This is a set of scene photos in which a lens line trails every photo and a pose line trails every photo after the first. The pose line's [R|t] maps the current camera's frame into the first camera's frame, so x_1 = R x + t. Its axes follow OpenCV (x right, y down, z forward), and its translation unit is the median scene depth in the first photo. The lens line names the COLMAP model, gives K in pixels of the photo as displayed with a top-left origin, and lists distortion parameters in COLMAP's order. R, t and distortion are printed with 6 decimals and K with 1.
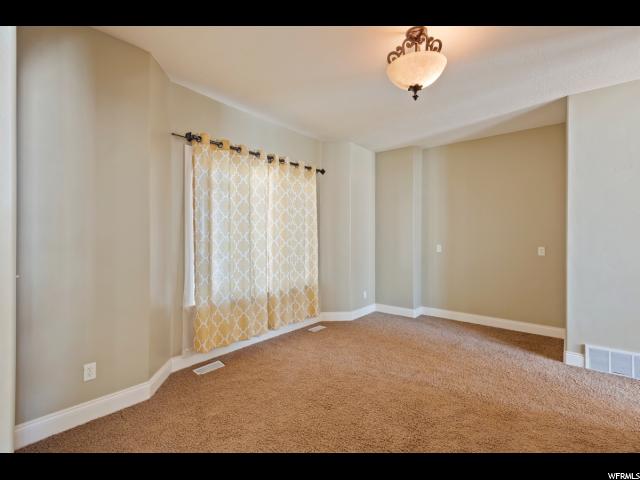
lens RADIAL K [[303.8, 0, 317.9], [0, 303.8, 237.9], [0, 0, 1]] dist [0.018501, -0.000739]
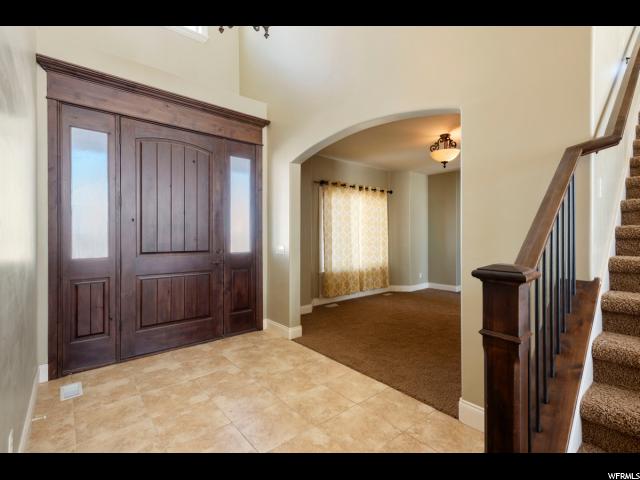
lens RADIAL K [[303.8, 0, 321.5], [0, 303.8, 237.3], [0, 0, 1]] dist [0.018501, -0.000739]
pose [[0.986303, -0.002574, -0.164922, -0.092294], [0.003015, 0.999993, 0.002424, 0.003474], [0.164915, -0.002888, 0.986304, -0.666757]]
